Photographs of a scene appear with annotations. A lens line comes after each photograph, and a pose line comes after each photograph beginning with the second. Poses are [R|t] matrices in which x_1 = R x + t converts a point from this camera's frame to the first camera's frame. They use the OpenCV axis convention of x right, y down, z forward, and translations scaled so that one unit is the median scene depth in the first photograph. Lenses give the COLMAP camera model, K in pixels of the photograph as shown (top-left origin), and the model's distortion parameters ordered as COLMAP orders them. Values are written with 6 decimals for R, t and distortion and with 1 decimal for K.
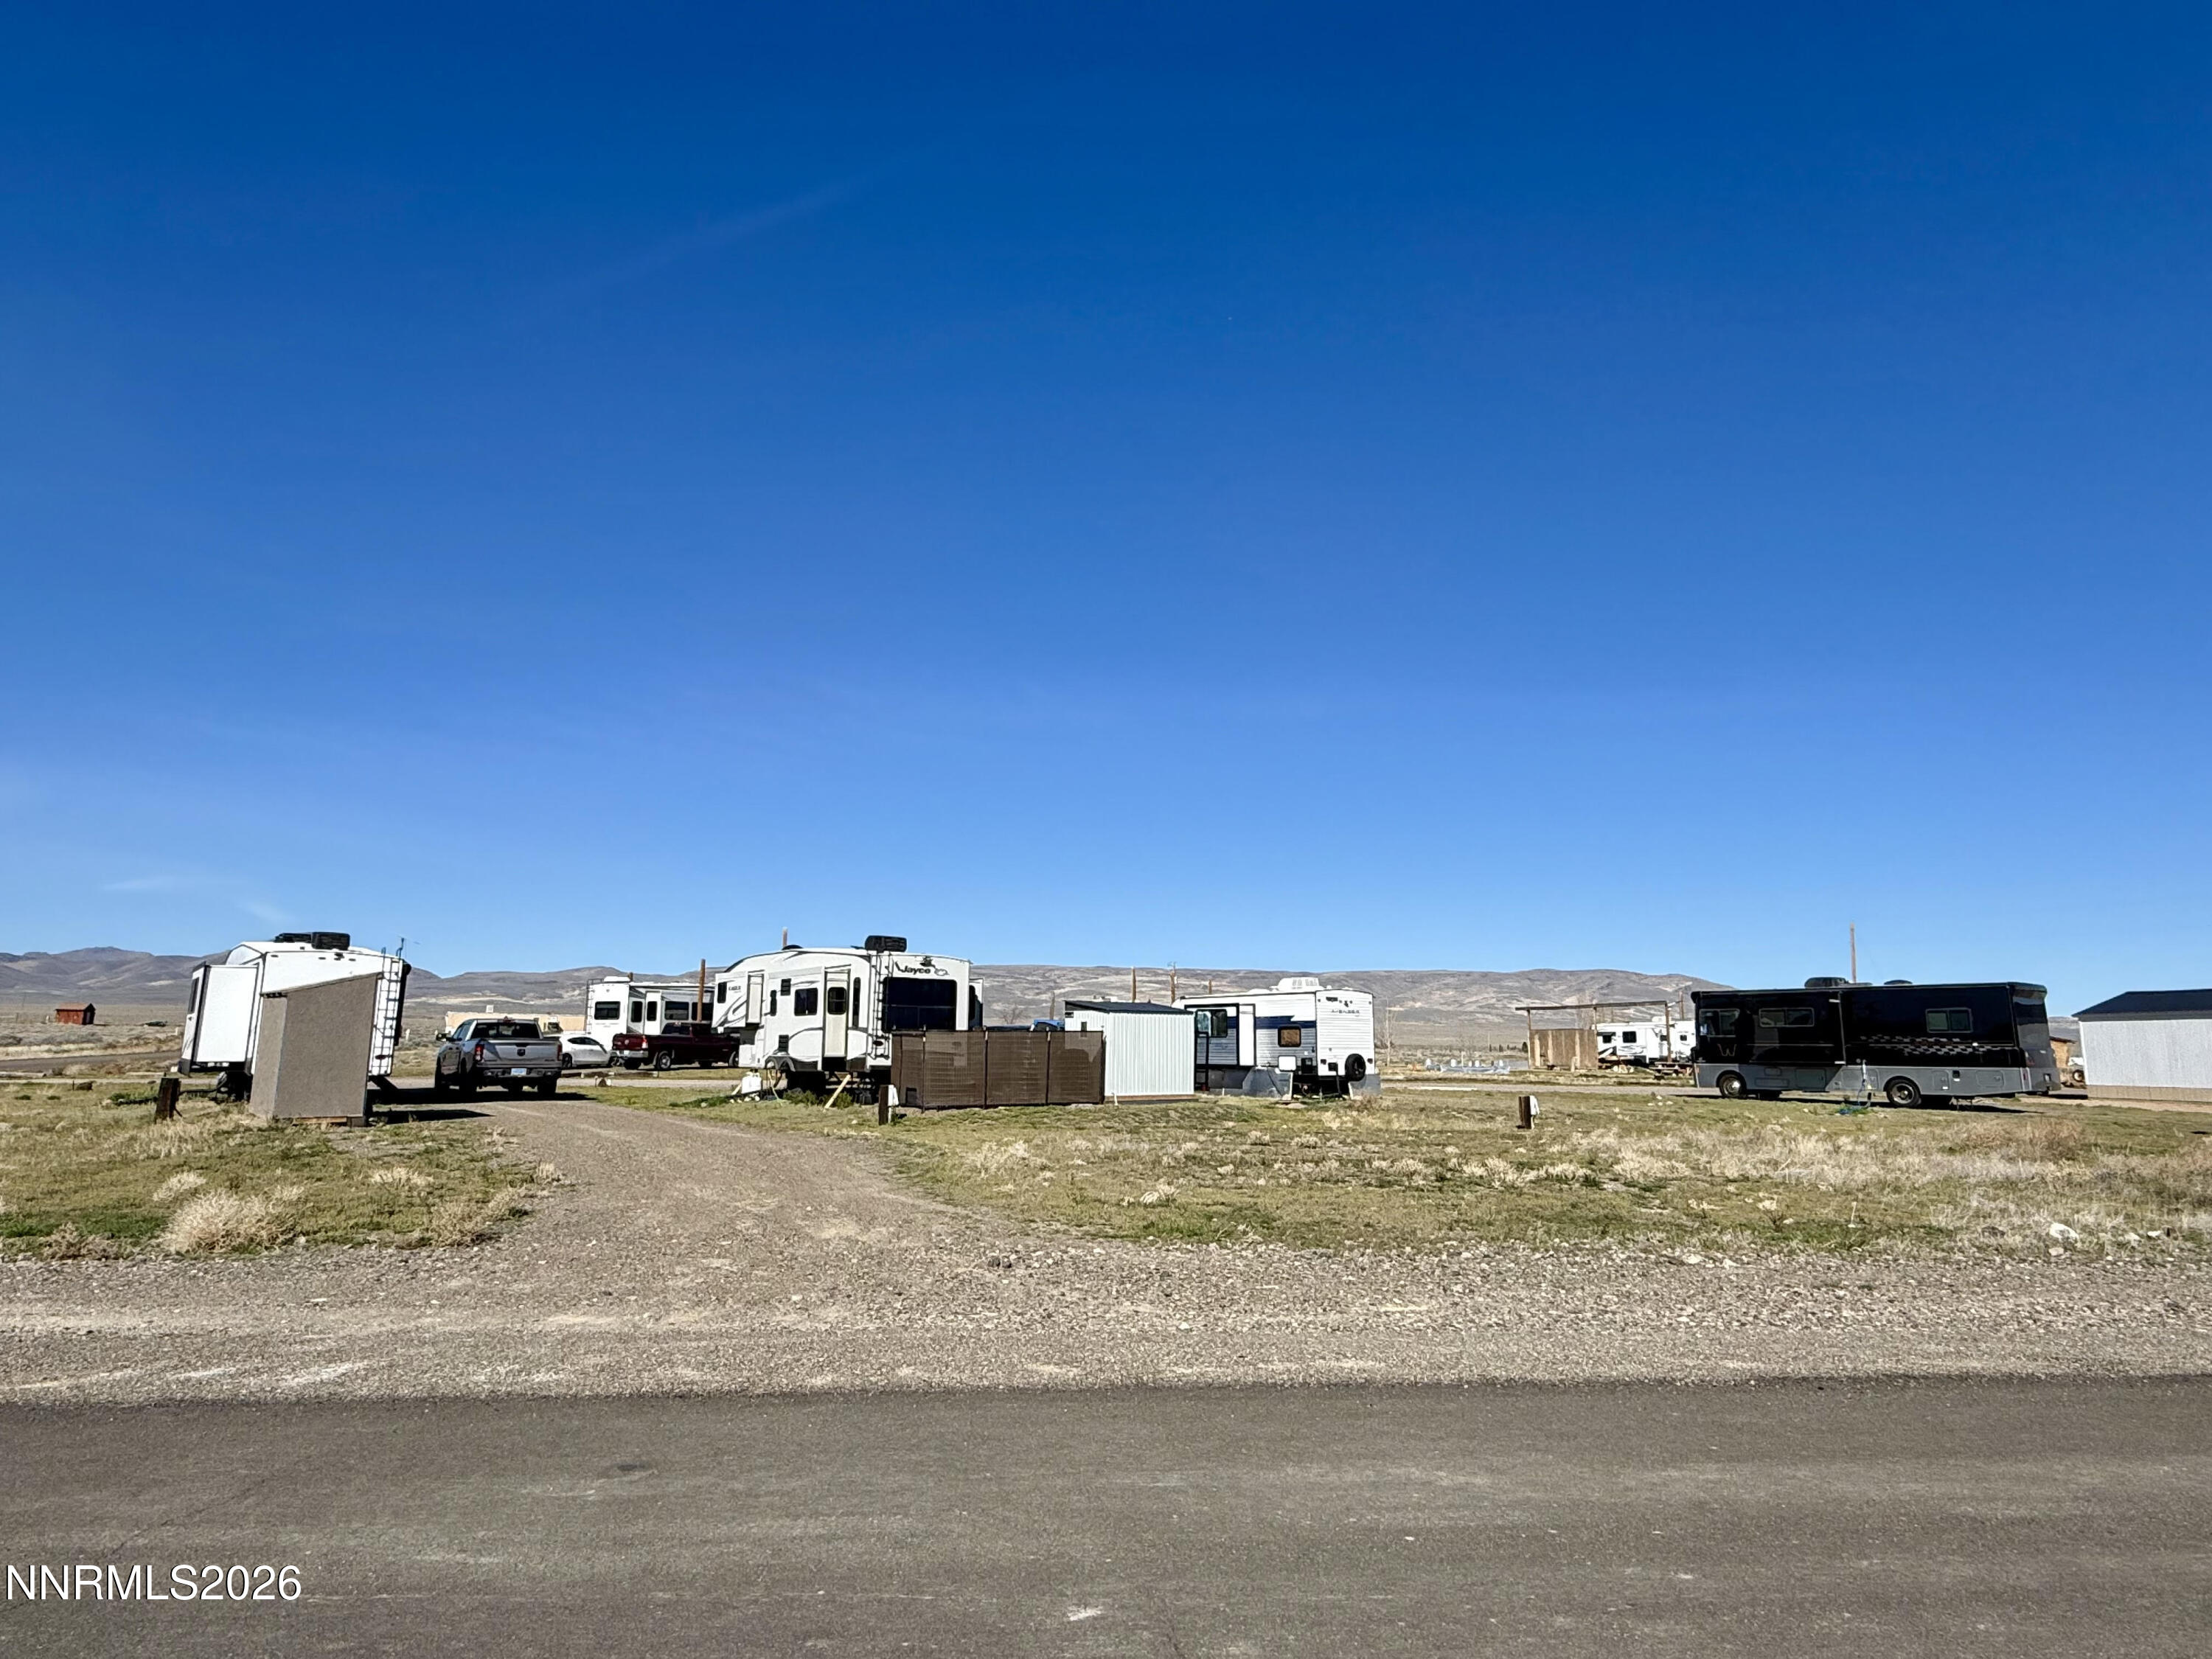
lens RADIAL K [[1292.0, 0, 1110.7], [0, 1292.0, 840.5], [0, 0, 1]] dist [-0.001327, -0.000259]
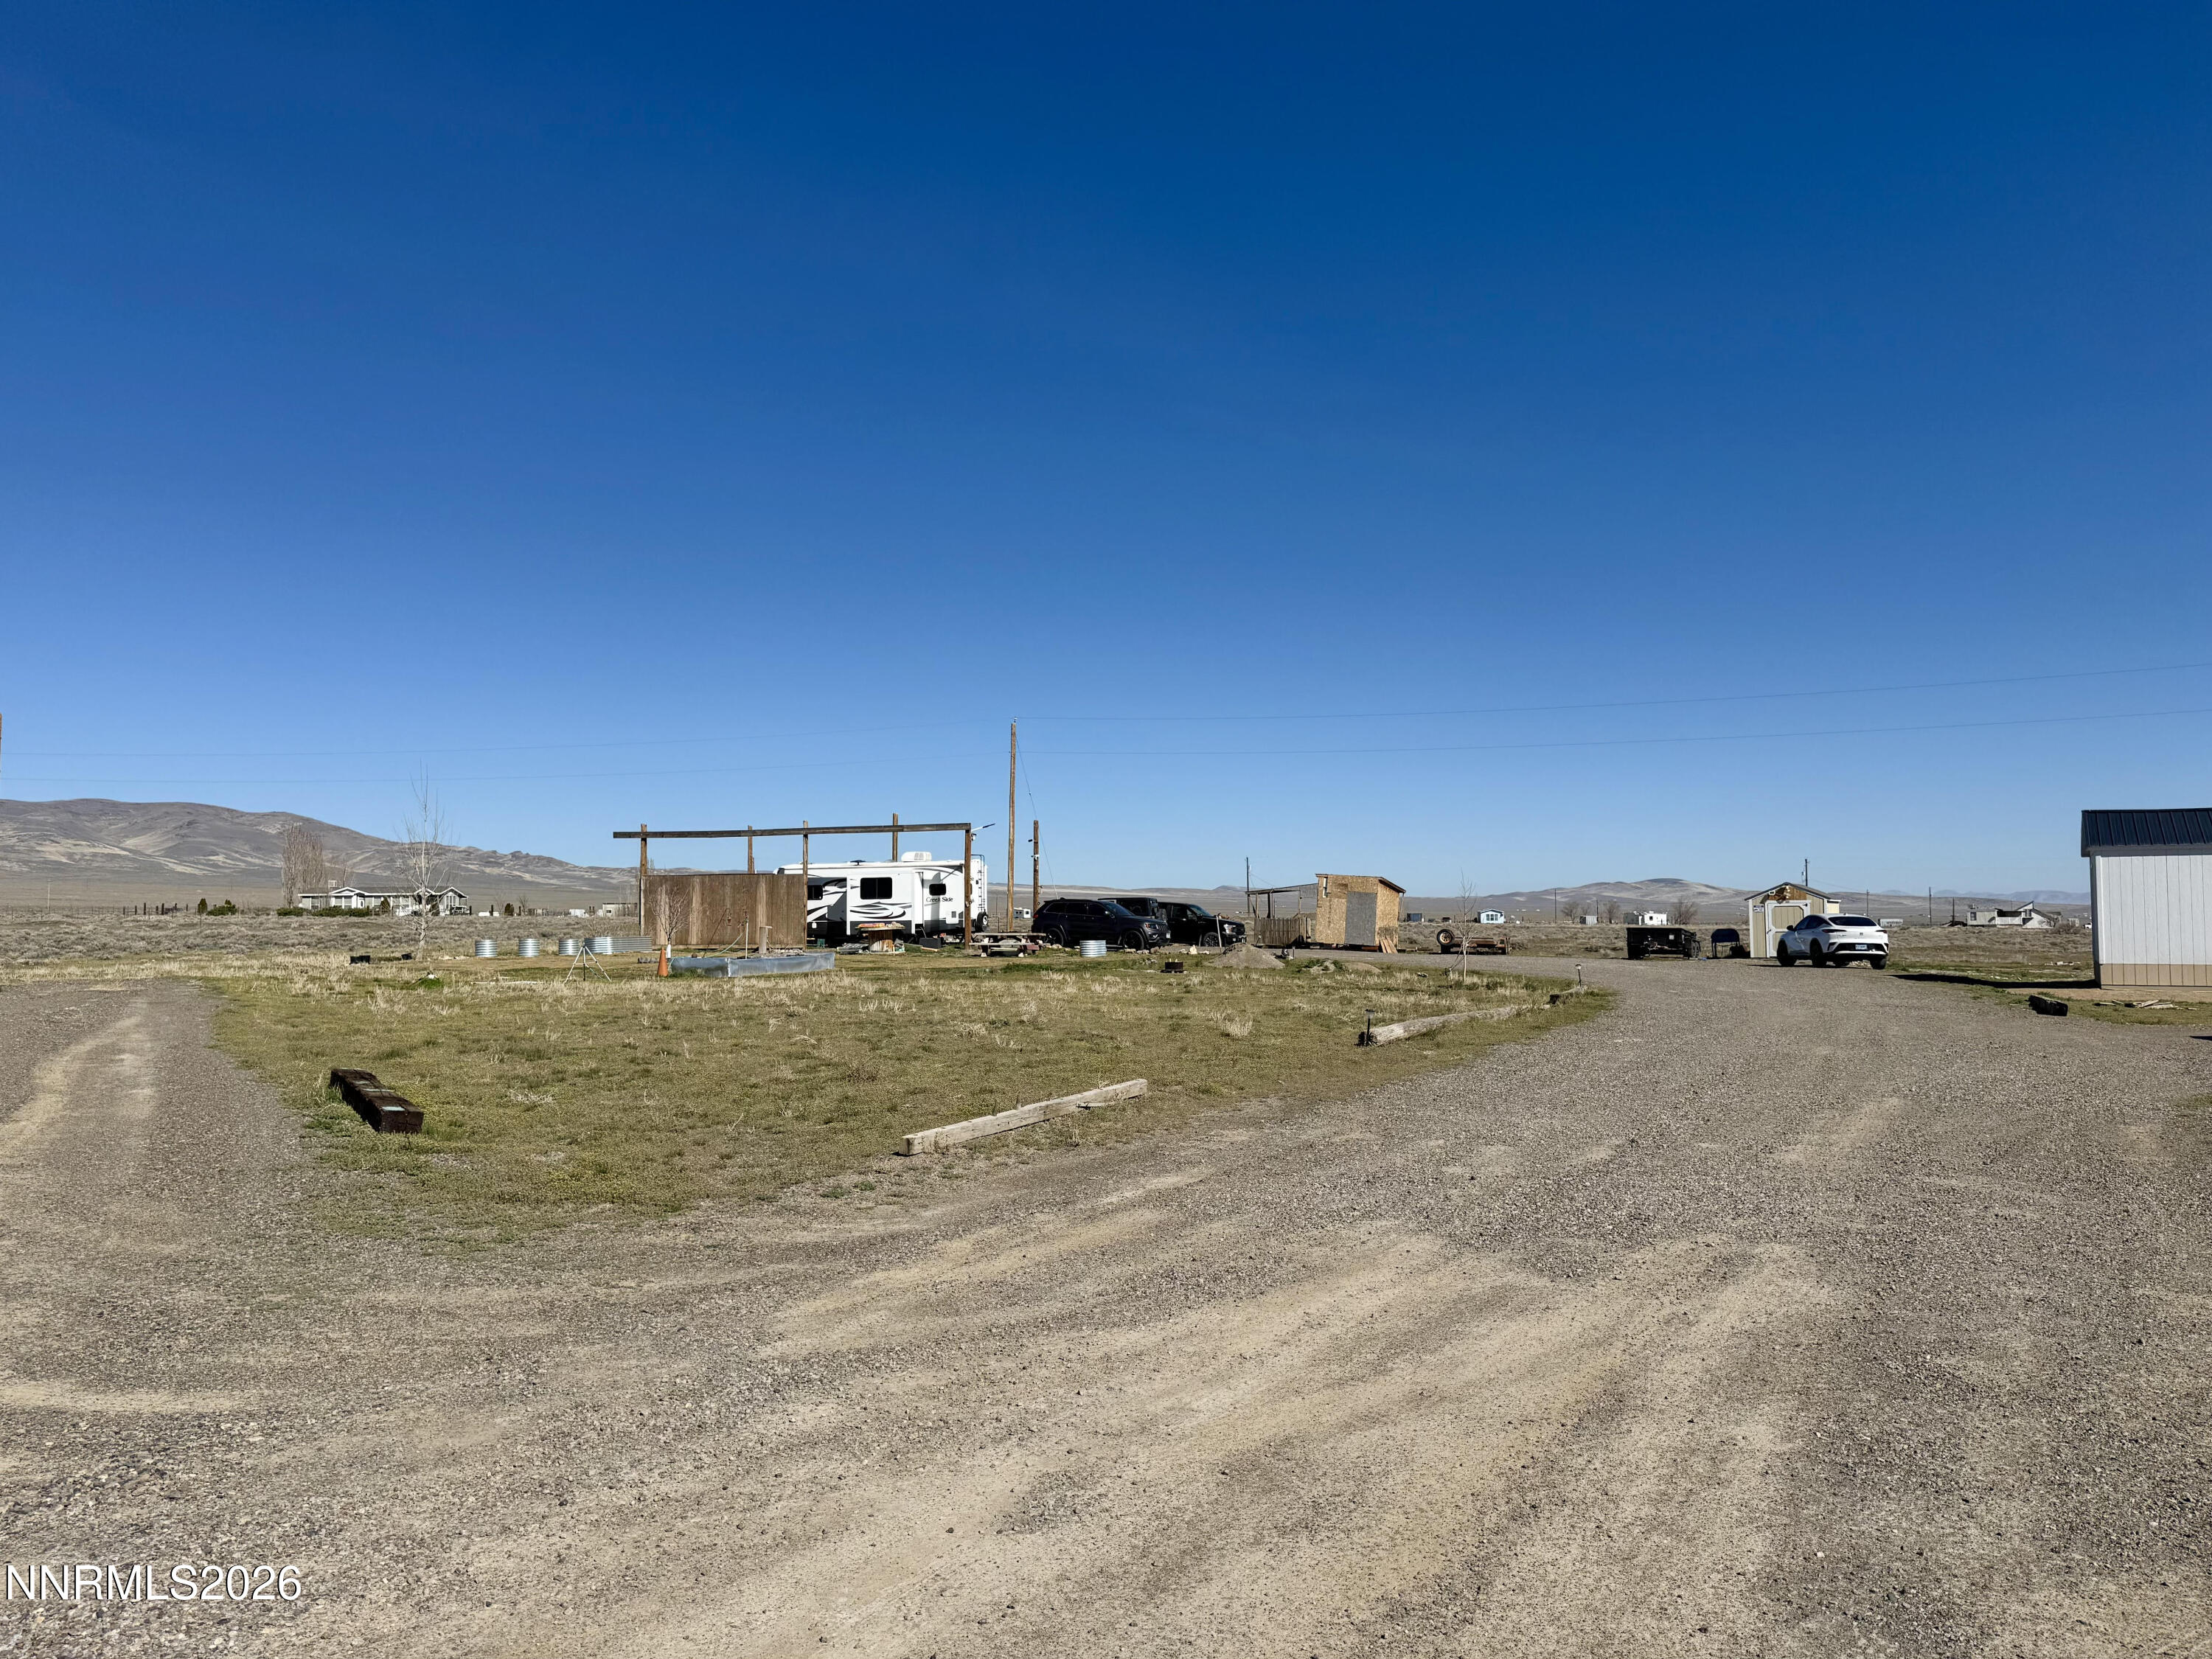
lens RADIAL K [[1574.0, 0, 1111.6], [0, 1574.0, 840.2], [0, 0, 1]] dist [0.044581, -0.005515]
pose [[0.629267, 0.020469, 0.776919, -0.133038], [-0.112422, 0.991537, 0.064933, 0.185848], [-0.769015, -0.128203, 0.626243, 1.220472]]
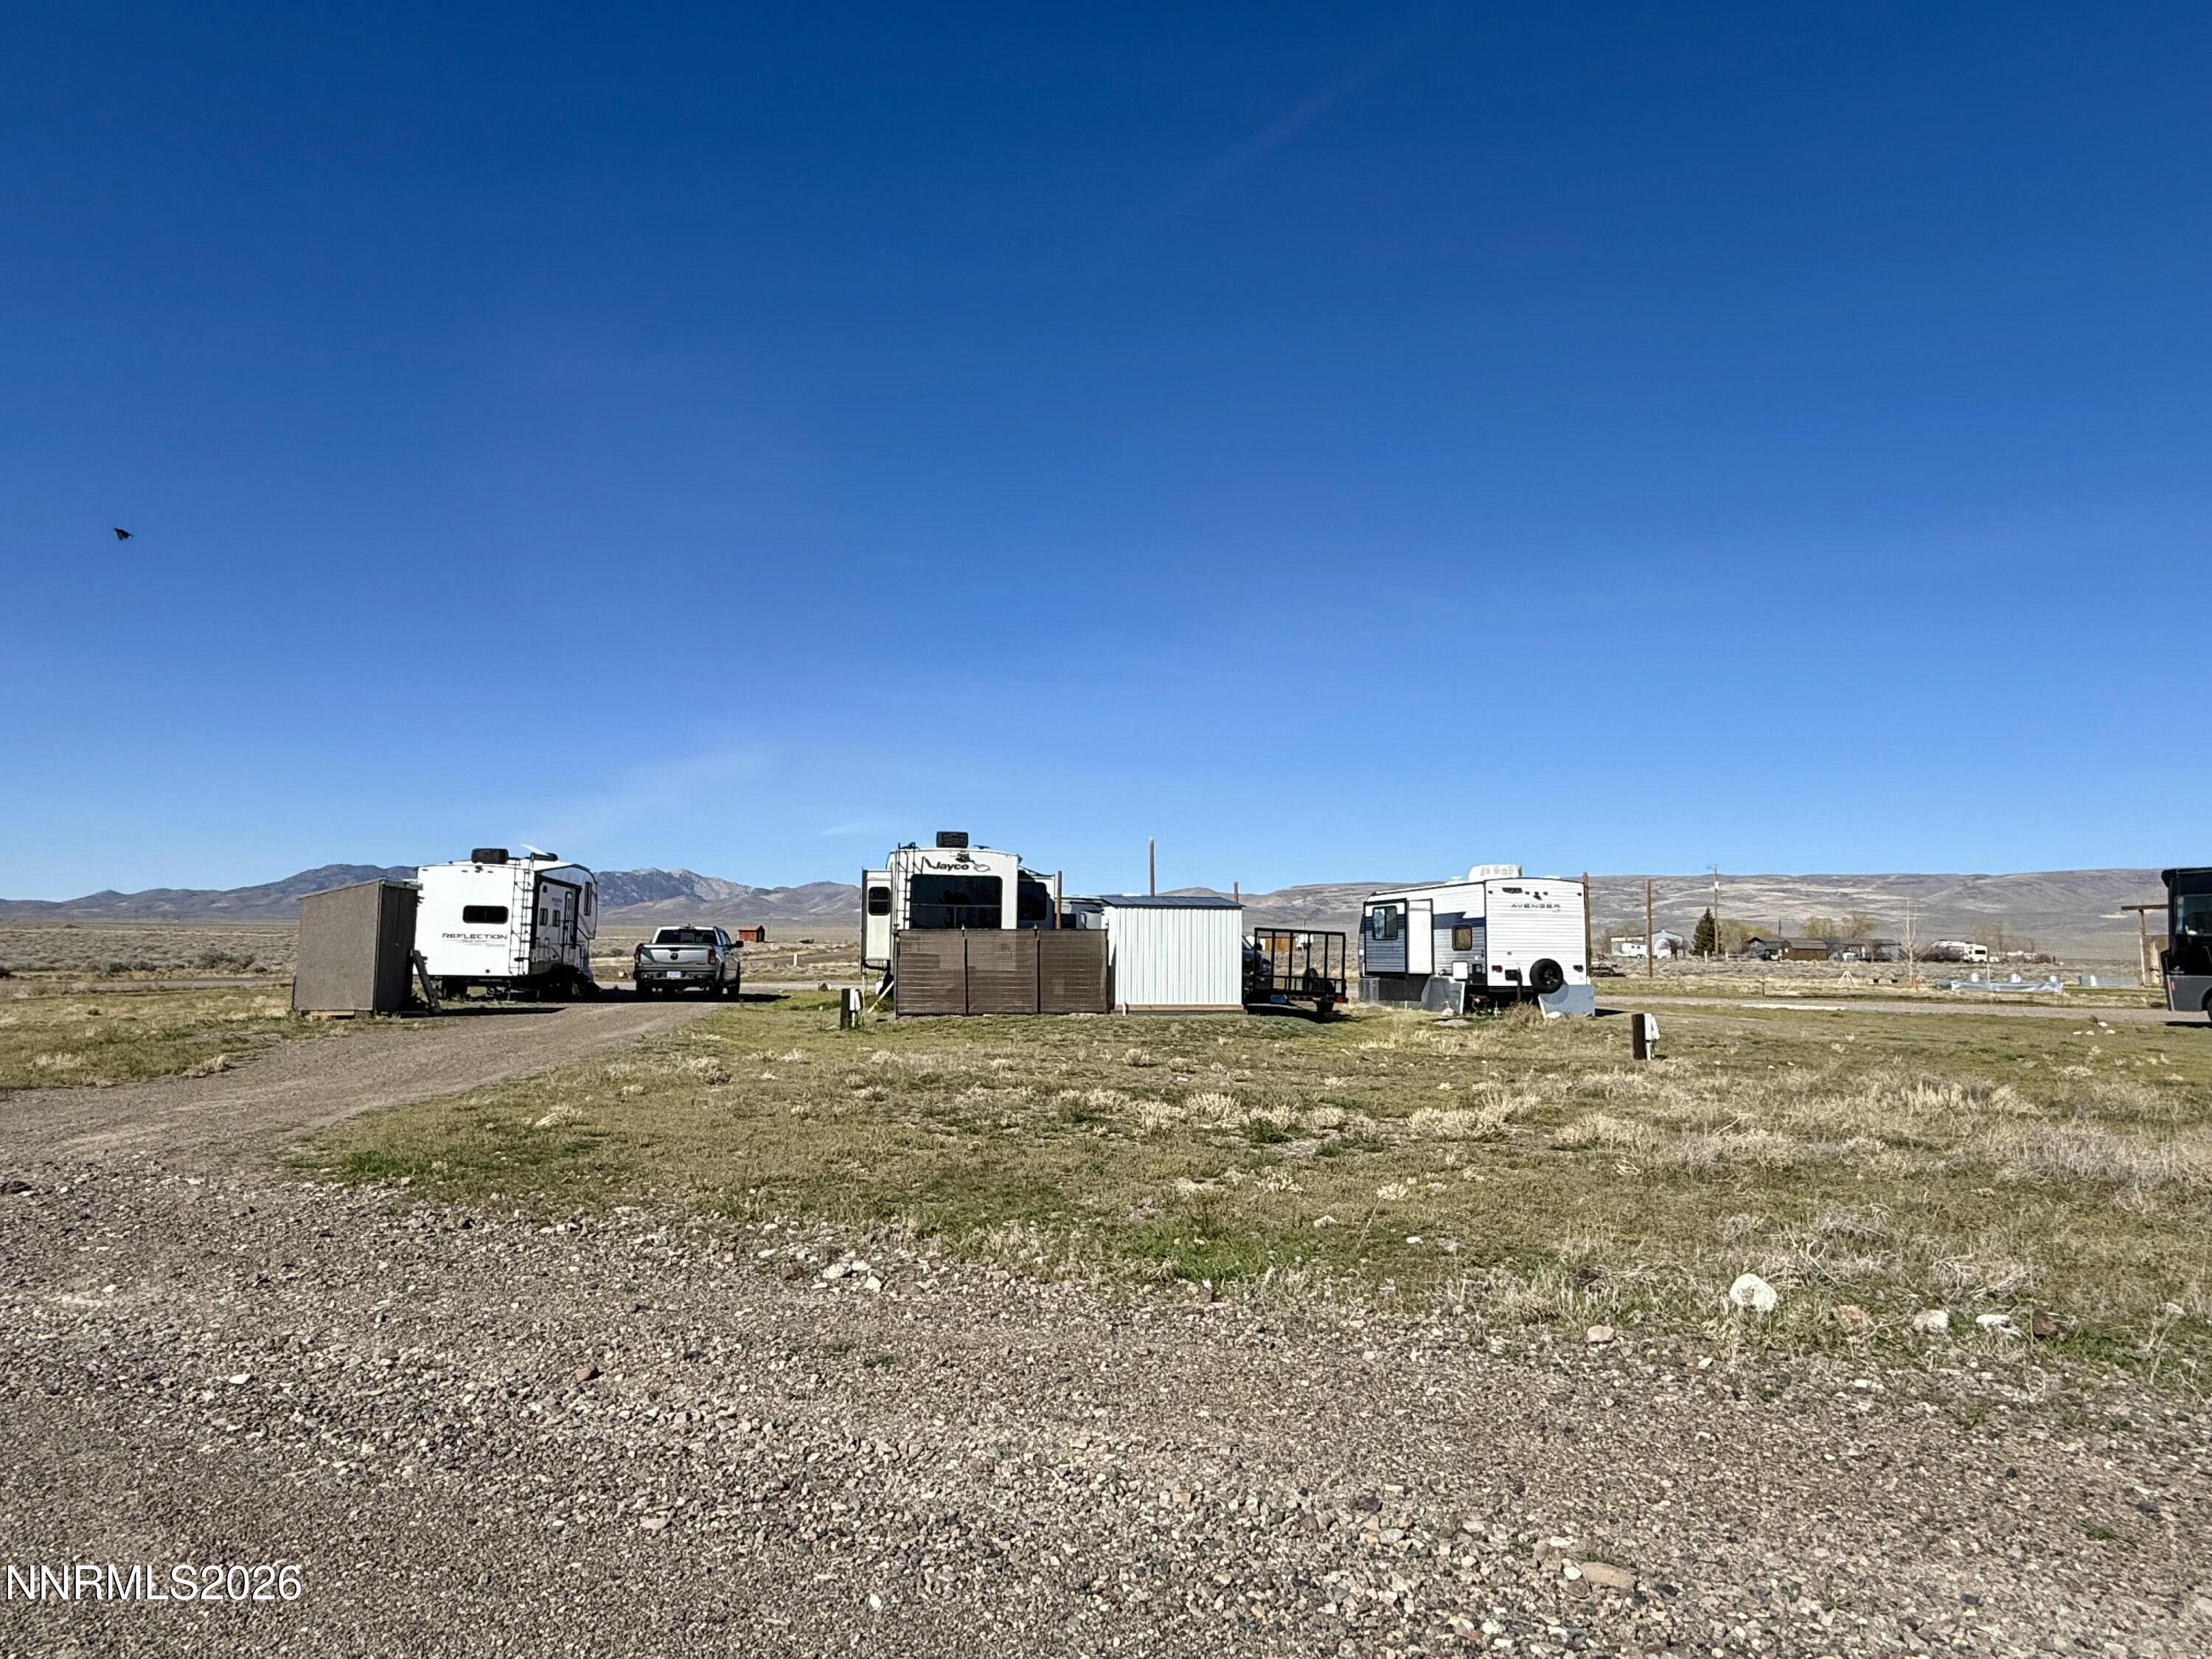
lens RADIAL K [[1292.0, 0, 1108.0], [0, 1292.0, 821.9], [0, 0, 1]] dist [-0.001327, -0.000259]
pose [[0.902463, -0.045103, -0.428399, 0.285146], [0.066576, 0.997158, 0.035265, 0.036350], [0.425591, -0.060346, 0.902901, 0.181557]]
